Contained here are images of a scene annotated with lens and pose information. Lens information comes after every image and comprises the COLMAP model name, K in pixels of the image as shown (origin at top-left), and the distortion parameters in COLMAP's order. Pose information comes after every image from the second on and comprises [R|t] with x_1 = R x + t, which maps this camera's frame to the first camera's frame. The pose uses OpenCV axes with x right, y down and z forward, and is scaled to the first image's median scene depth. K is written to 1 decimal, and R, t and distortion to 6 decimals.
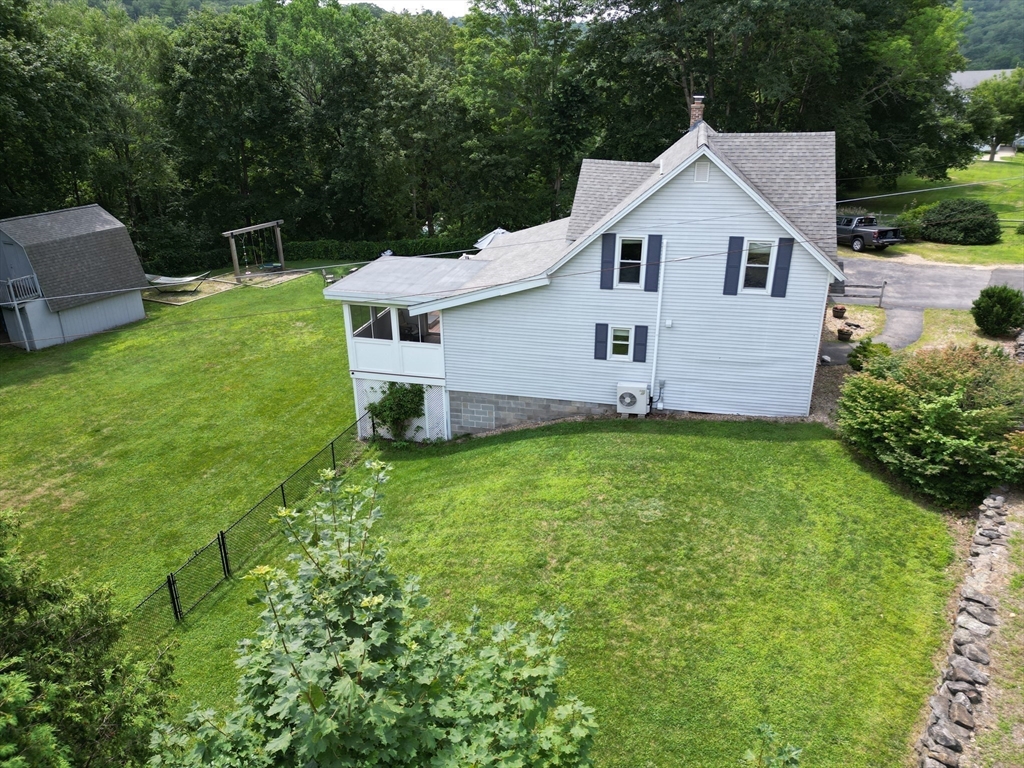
lens RADIAL K [[714.4, 0, 509.7], [0, 714.4, 385.3], [0, 0, 1]] dist [0.084329, -0.089706]
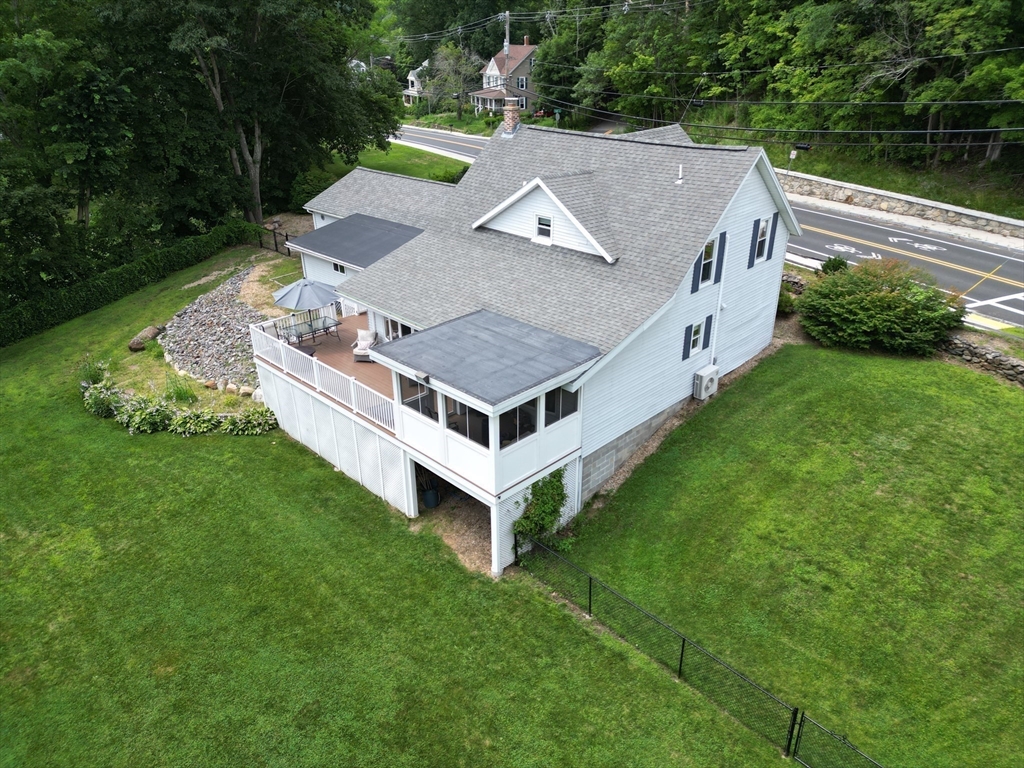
lens RADIAL K [[714.4, 0, 509.7], [0, 714.4, 385.3], [0, 0, 1]] dist [0.084329, -0.089706]
pose [[0.520582, -0.370391, 0.769289, -0.836066], [0.337534, 0.916888, 0.213044, -0.314910], [-0.784261, 0.148755, 0.602335, 0.580529]]
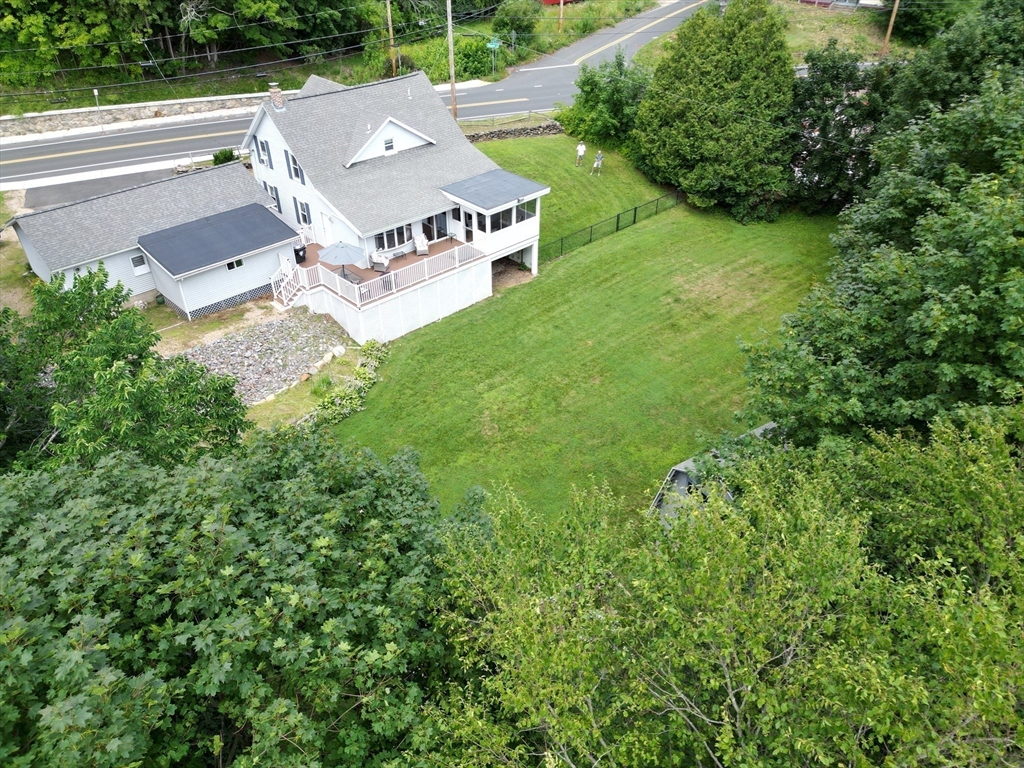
lens RADIAL K [[714.4, 0, 509.7], [0, 714.4, 385.3], [0, 0, 1]] dist [0.084329, -0.089706]
pose [[-0.840948, -0.307888, 0.444985, -1.197870], [0.220771, 0.555572, 0.801623, -1.404766], [-0.494031, 0.772363, -0.399234, 2.277069]]
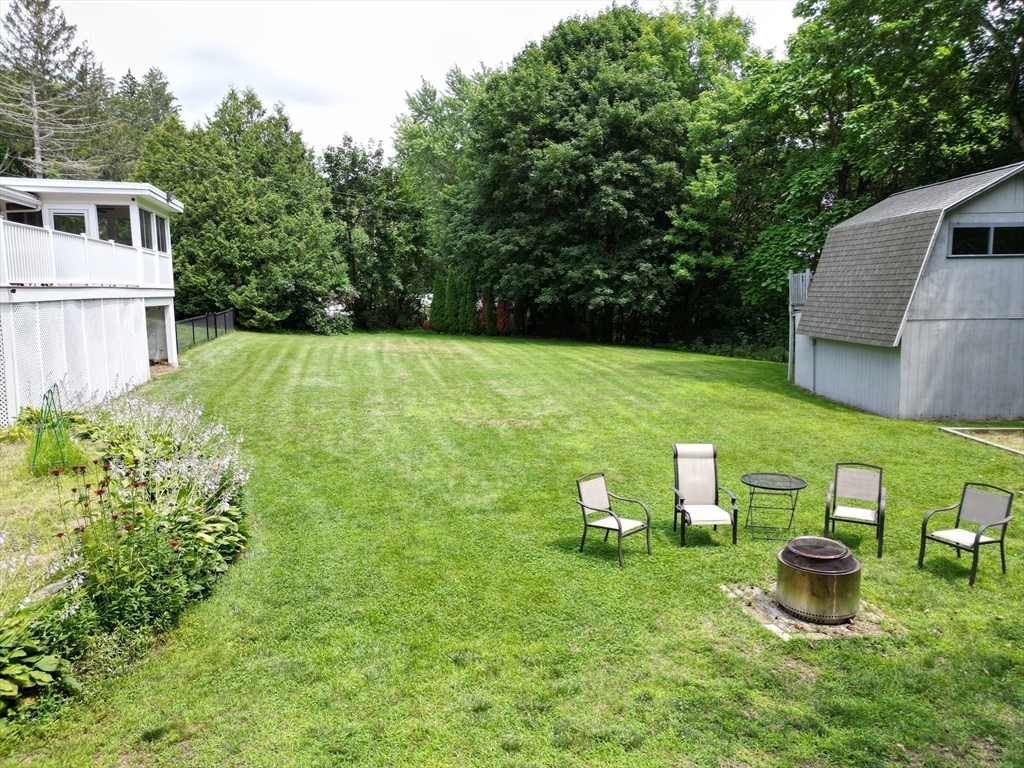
lens RADIAL K [[710.5, 0, 514.1], [0, 710.5, 394.0], [0, 0, 1]] dist [0.064622, -0.085066]
pose [[-0.880782, 0.081615, -0.466435, -0.176465], [-0.170494, 0.864310, 0.473182, -0.495718], [0.441763, 0.496294, -0.747354, 2.268230]]
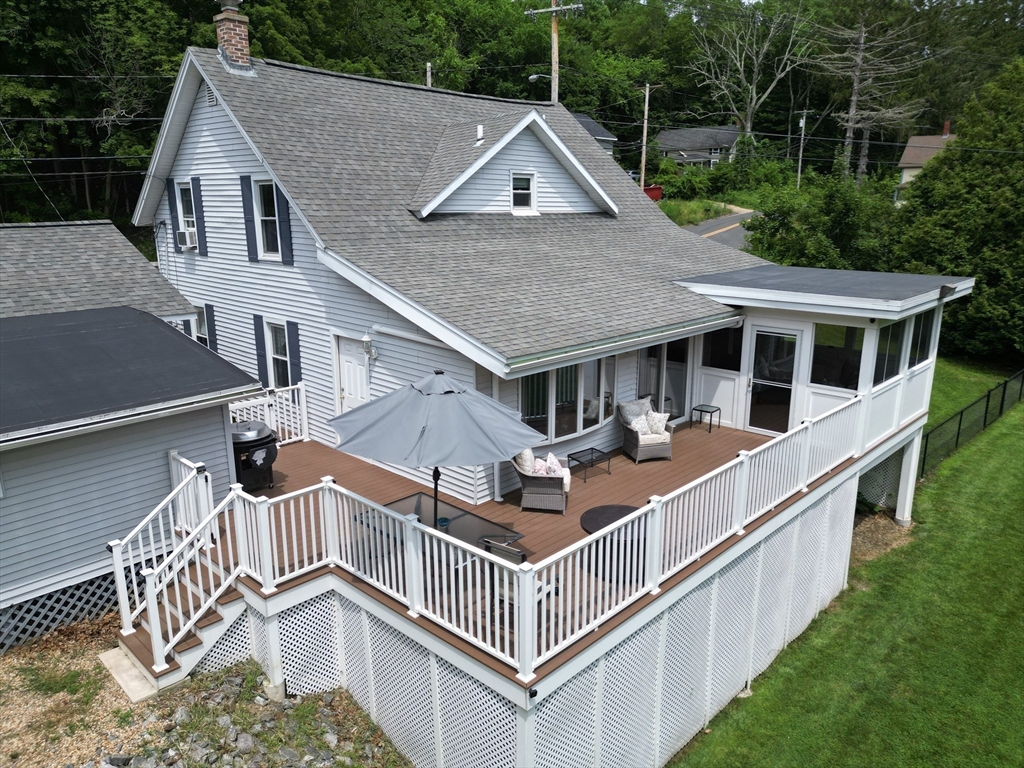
lens RADIAL K [[714.4, 0, 509.7], [0, 714.4, 385.3], [0, 0, 1]] dist [0.084329, -0.089706]
pose [[-0.865240, -0.109032, 0.489359, -0.240706], [0.207807, 0.810281, 0.547961, -0.530907], [-0.456263, 0.575810, -0.678430, 1.789732]]
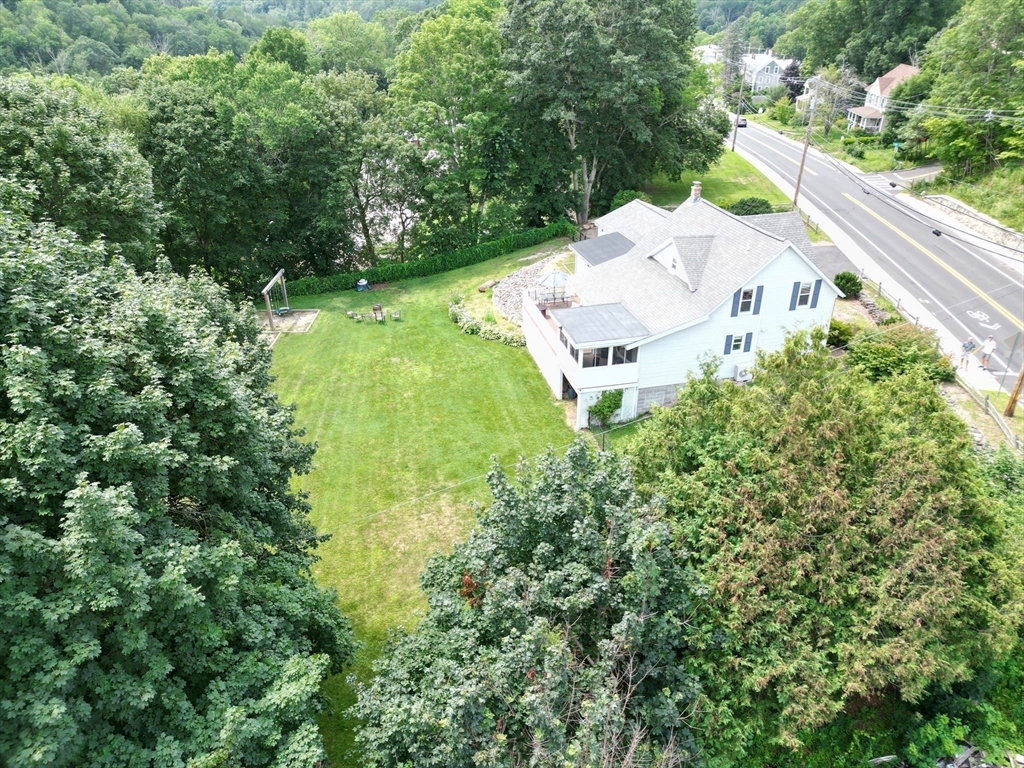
lens RADIAL K [[714.4, 0, 509.7], [0, 714.4, 385.3], [0, 0, 1]] dist [0.084329, -0.089706]
pose [[0.892806, -0.207429, 0.399839, -1.108646], [0.176140, 0.977749, 0.113932, -0.264668], [-0.414575, -0.031291, 0.909477, -0.423807]]
